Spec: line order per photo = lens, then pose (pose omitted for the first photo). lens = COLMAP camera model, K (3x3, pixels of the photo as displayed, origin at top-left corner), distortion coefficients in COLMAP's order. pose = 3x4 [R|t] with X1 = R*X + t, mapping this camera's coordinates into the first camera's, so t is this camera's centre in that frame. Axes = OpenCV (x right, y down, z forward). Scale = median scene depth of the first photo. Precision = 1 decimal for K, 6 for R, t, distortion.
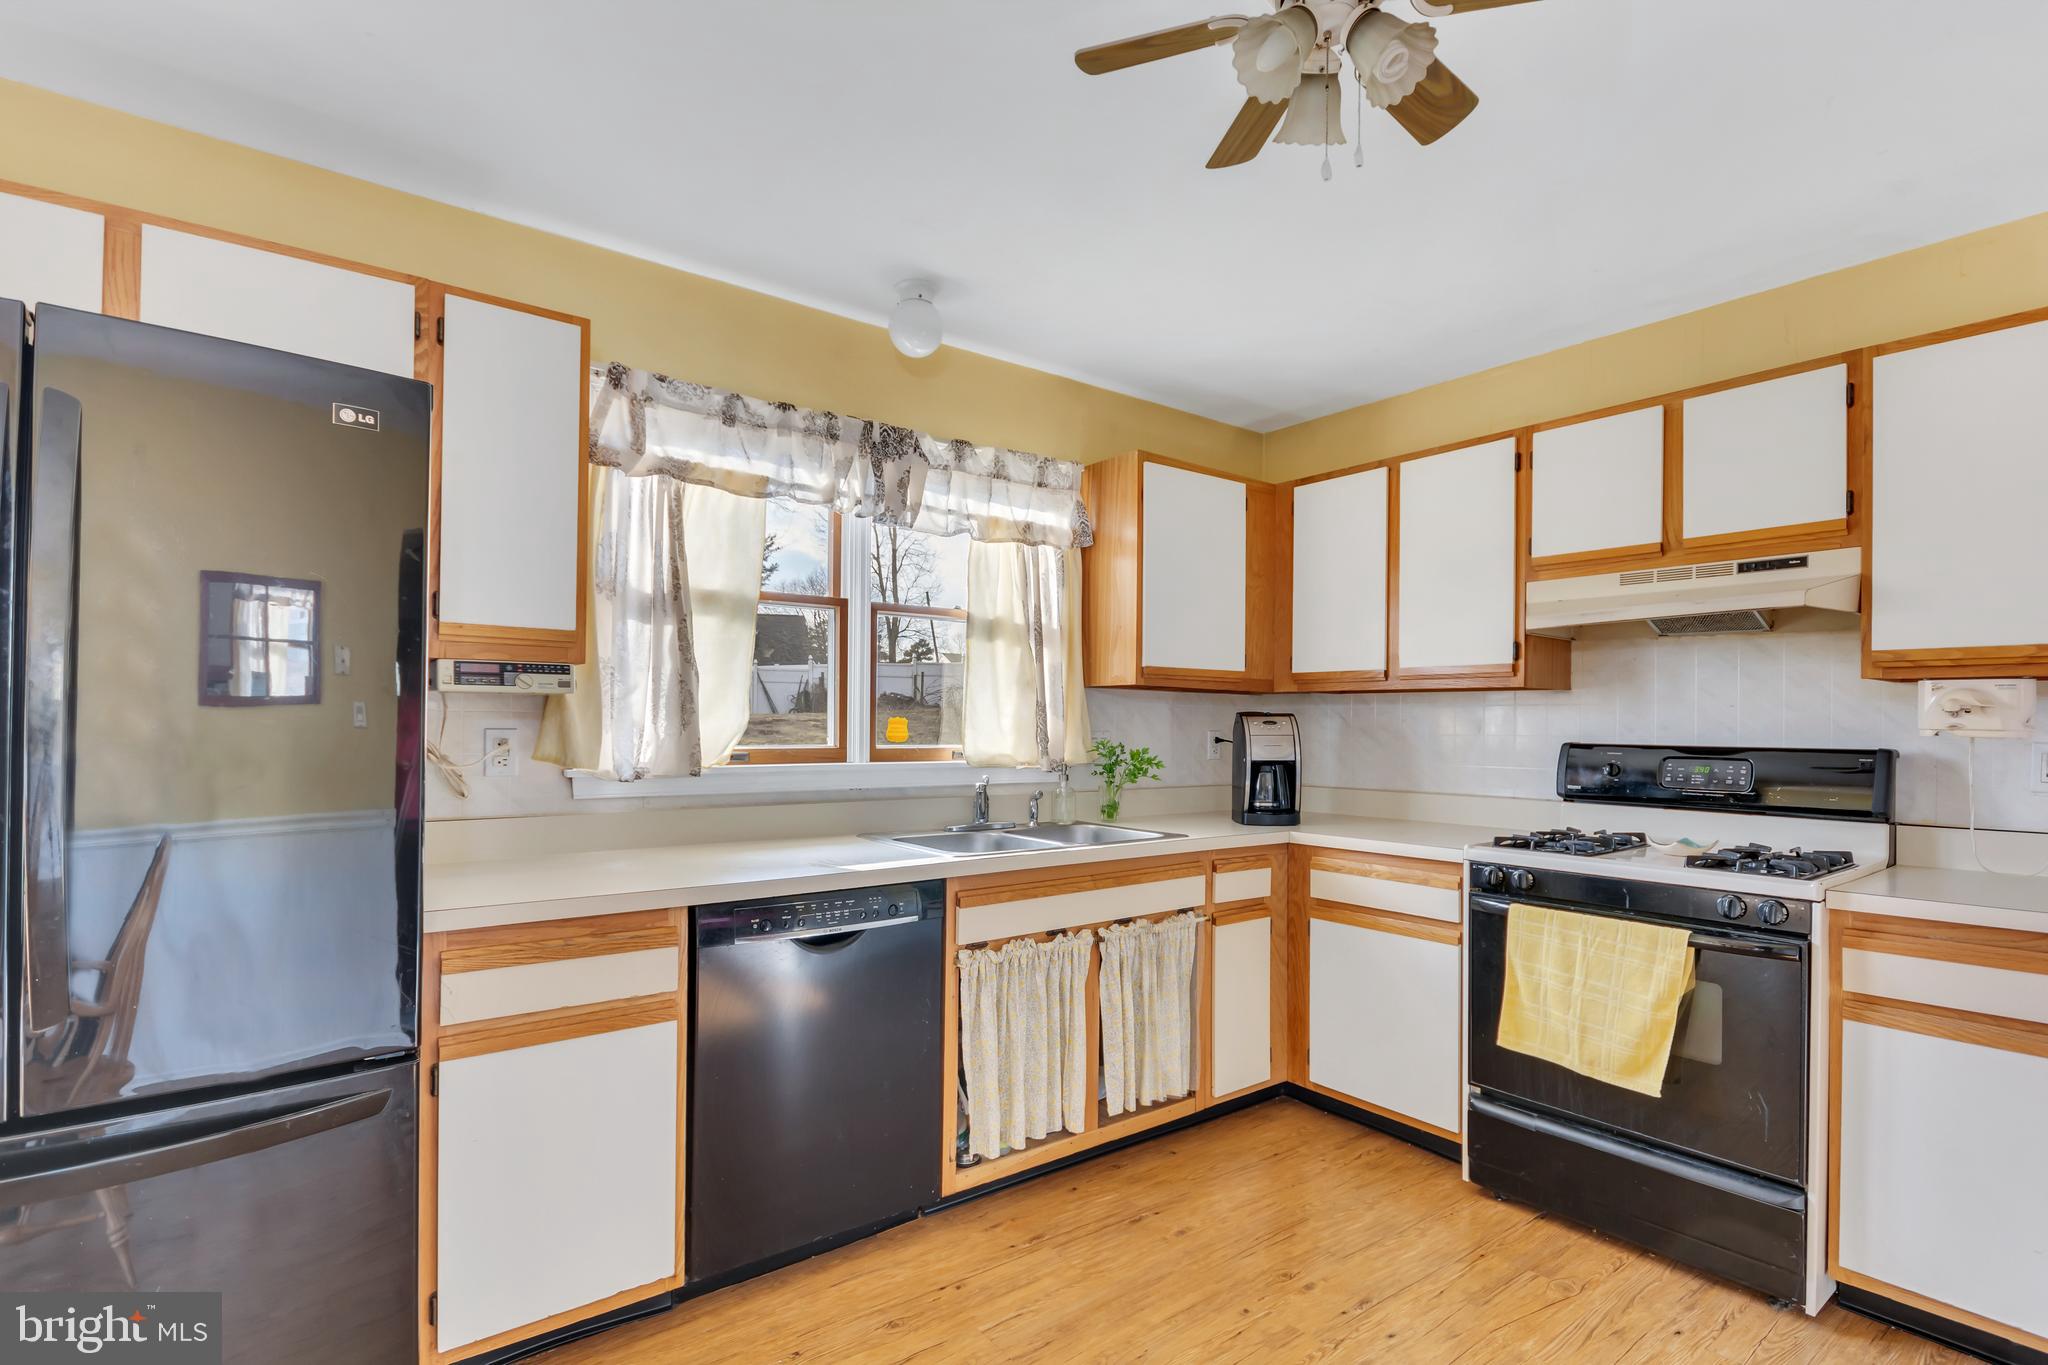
lens RADIAL K [[985.2, 0, 1022.0], [0, 985.2, 716.1], [0, 0, 1]] dist [-0.000816, -0.000534]
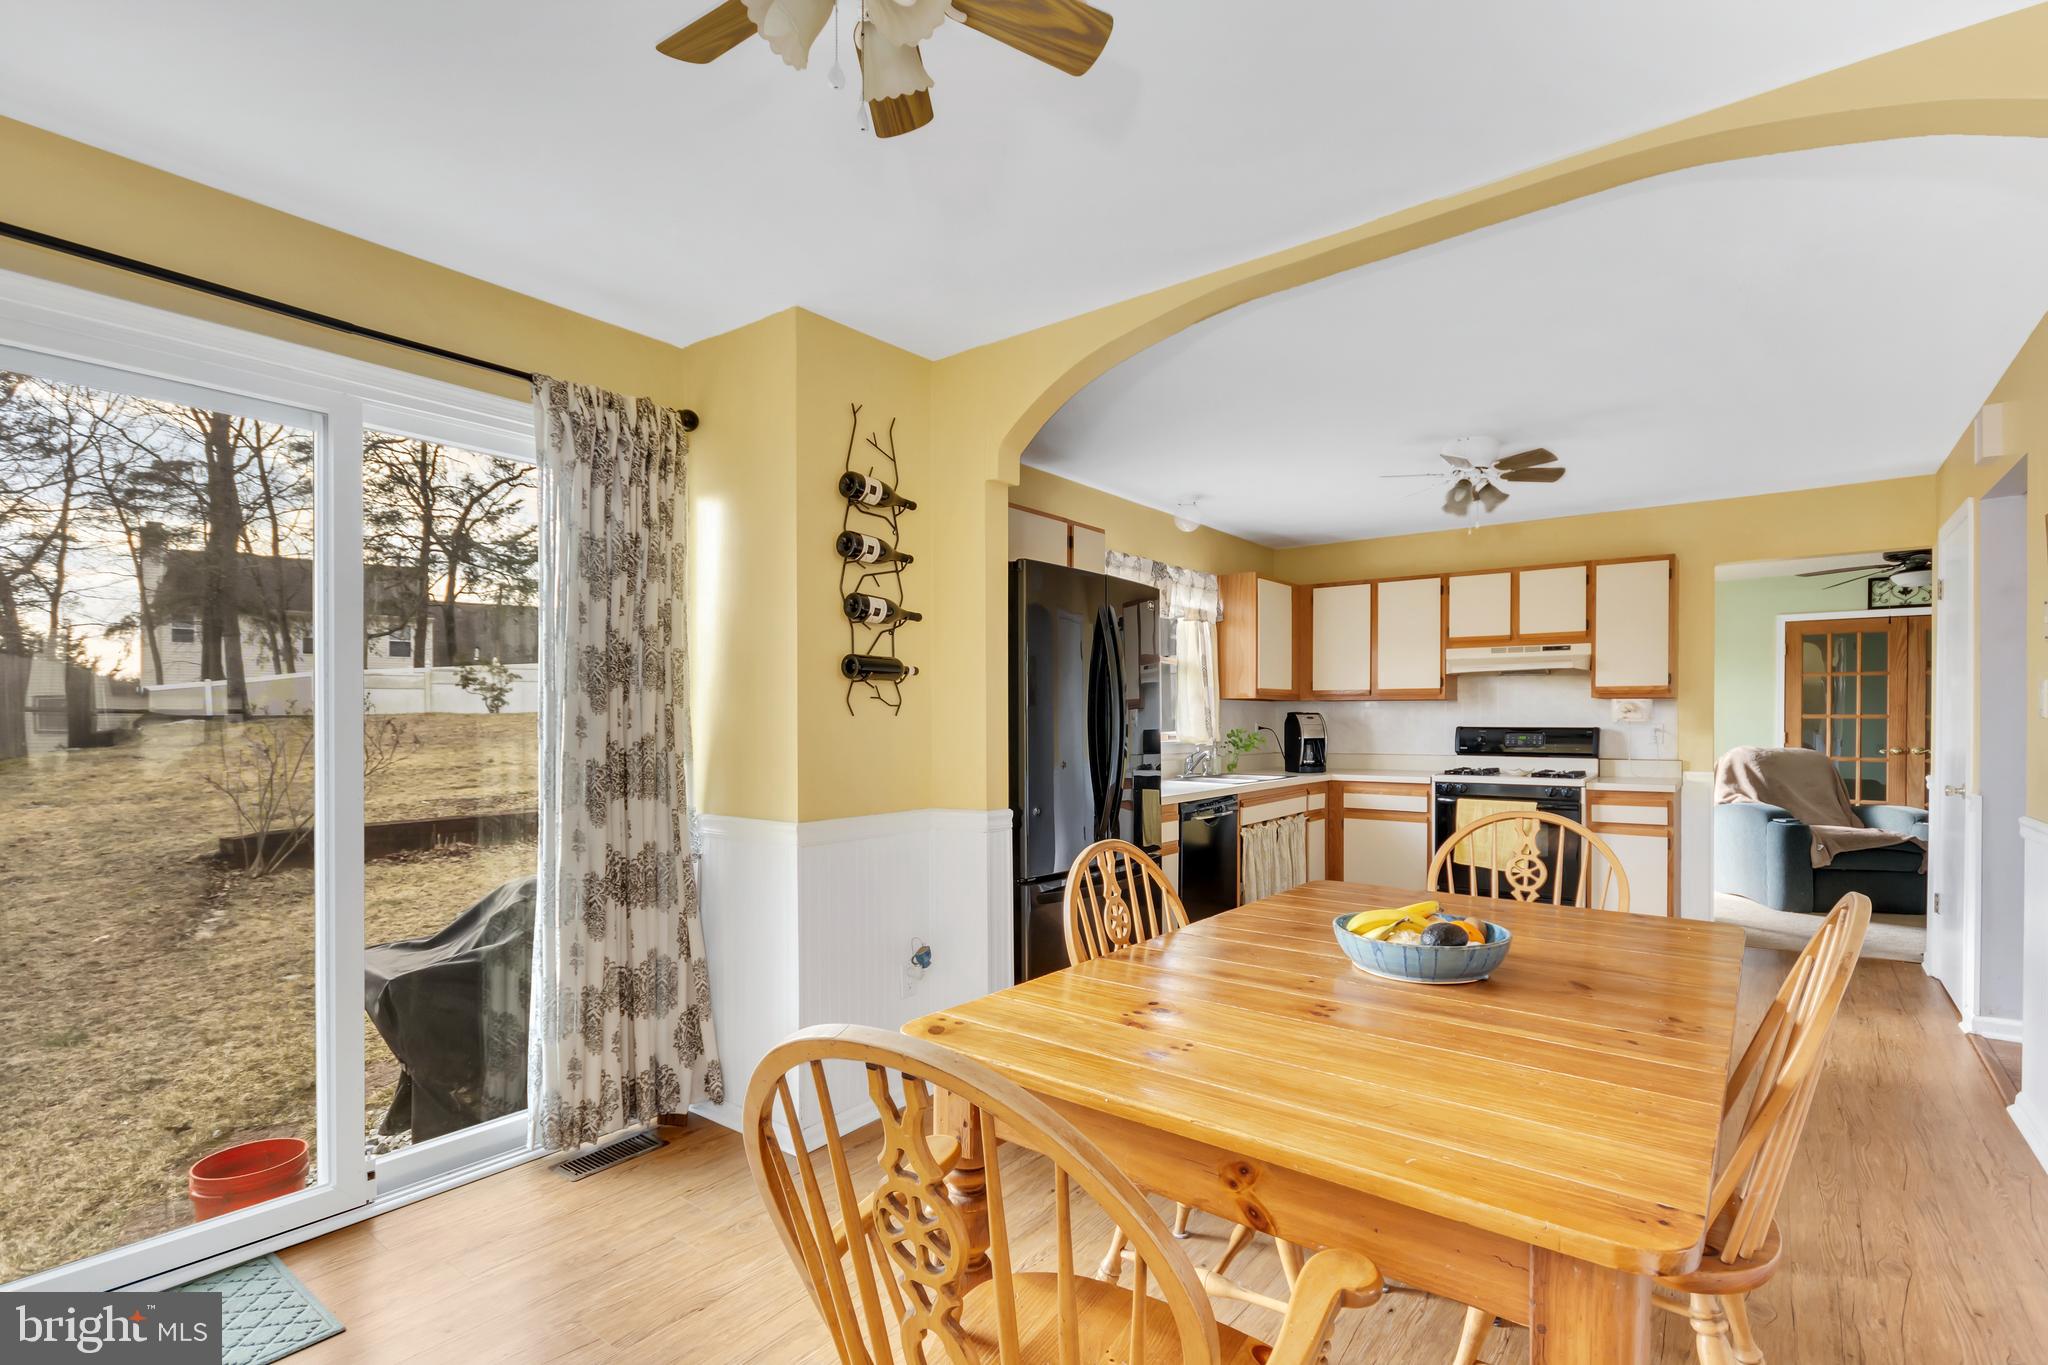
lens RADIAL K [[967.2, 0, 1028.5], [0, 967.2, 728.2], [0, 0, 1]] dist [-0.000525, -0.000090]
pose [[0.963169, -0.011847, 0.268637, -0.975717], [0.007219, 0.999808, 0.018210, -0.014547], [-0.268801, -0.015600, 0.963069, -0.801117]]
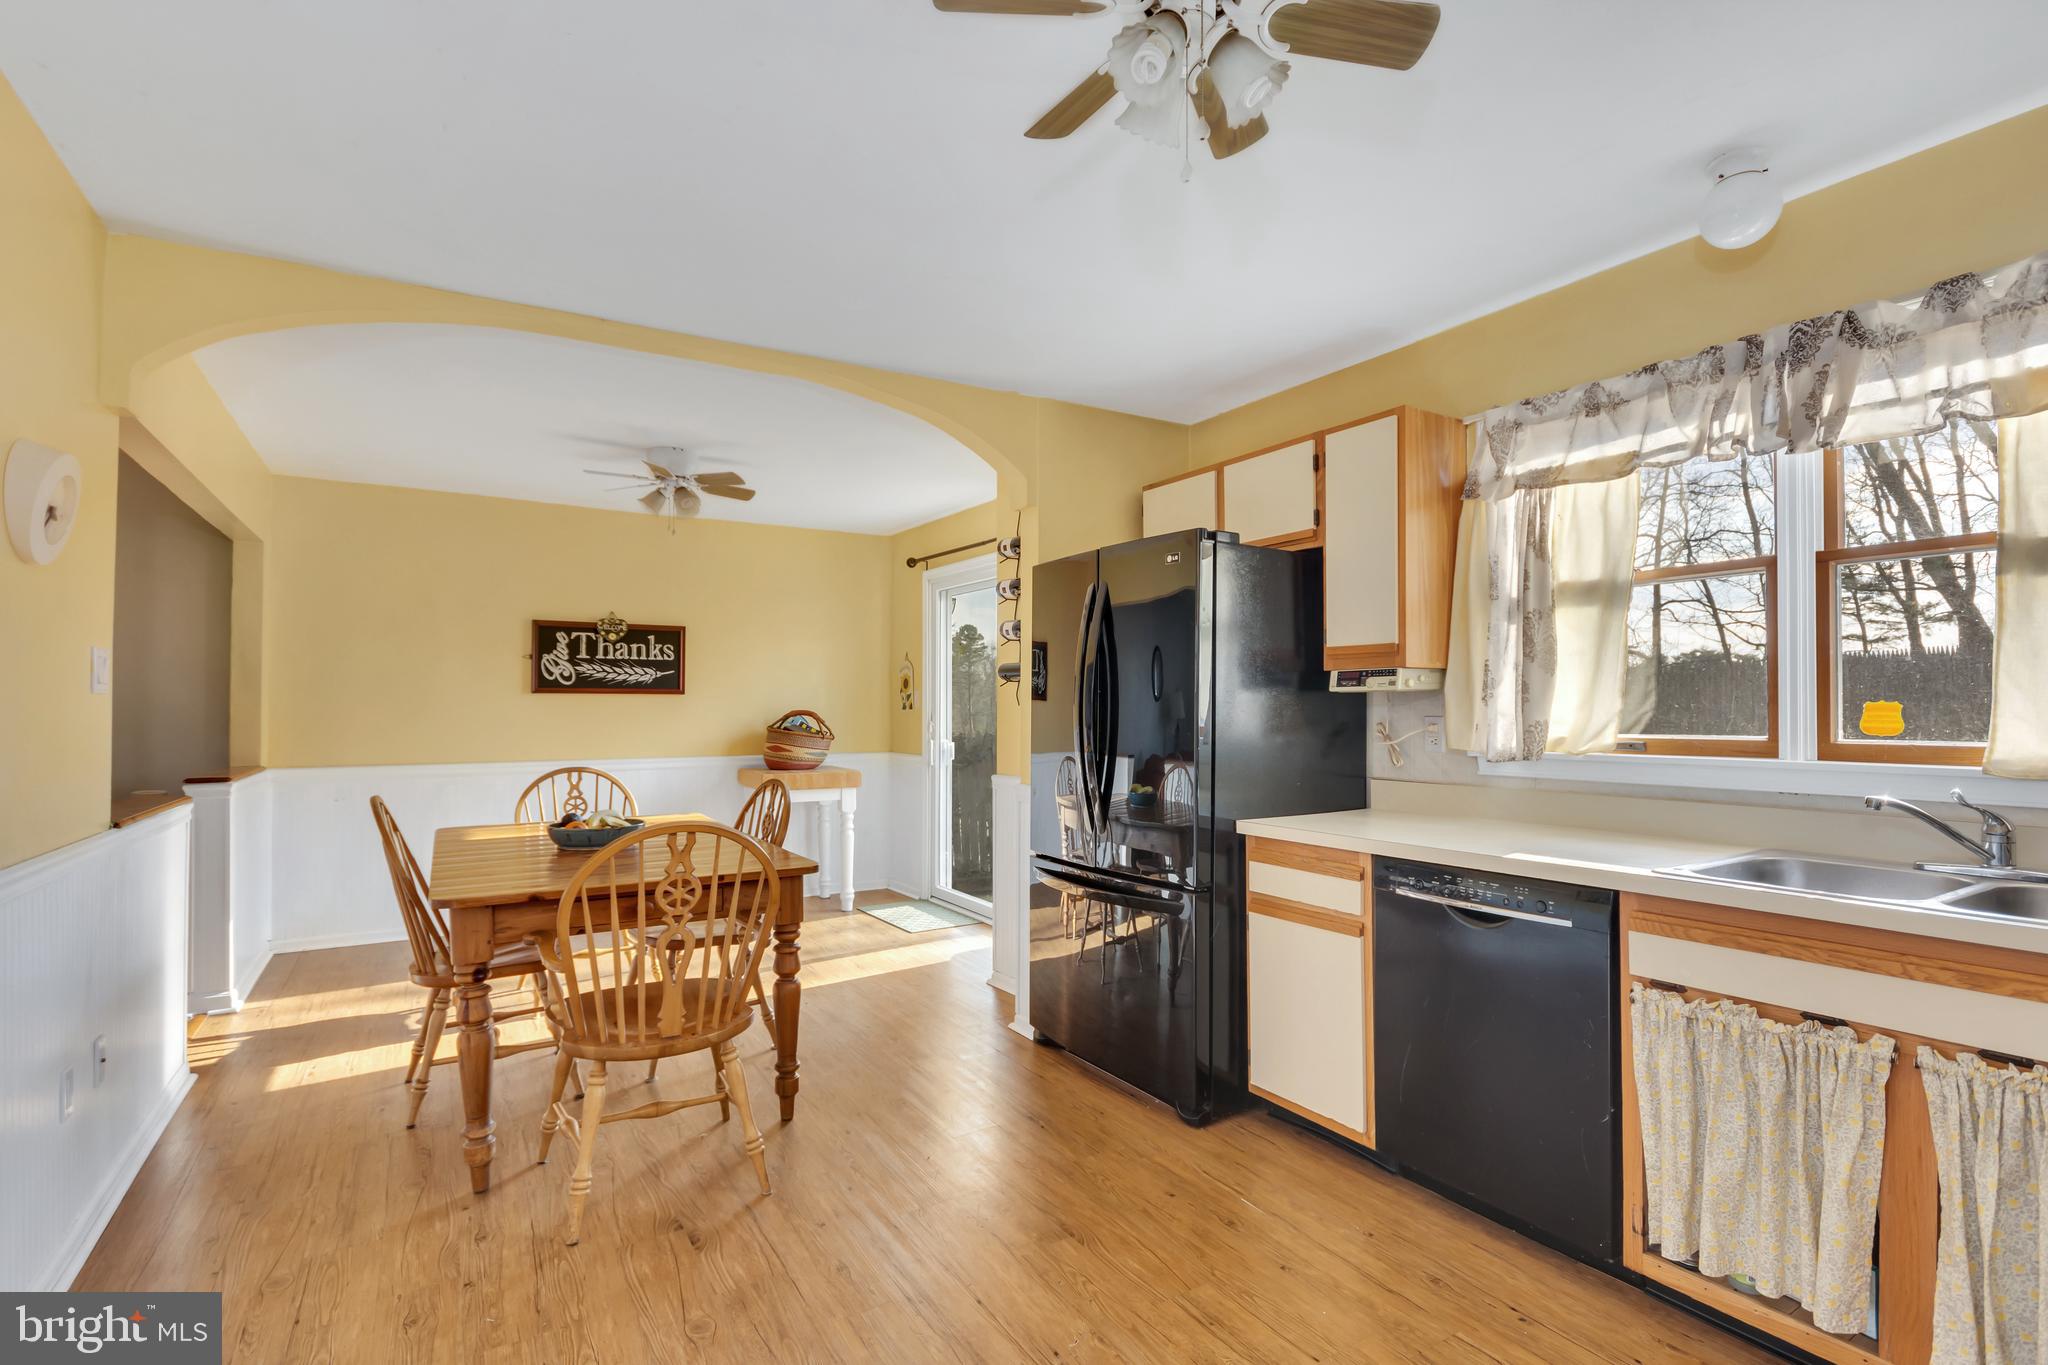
lens RADIAL K [[937.3, 0, 1027.6], [0, 937.3, 697.0], [0, 0, 1]] dist [-0.000831, -0.000450]
pose [[-0.093907, -0.020697, -0.995366, 0.710662], [0.009635, 0.999718, -0.021697, 0.007965], [0.995534, -0.011627, -0.093681, 0.514267]]
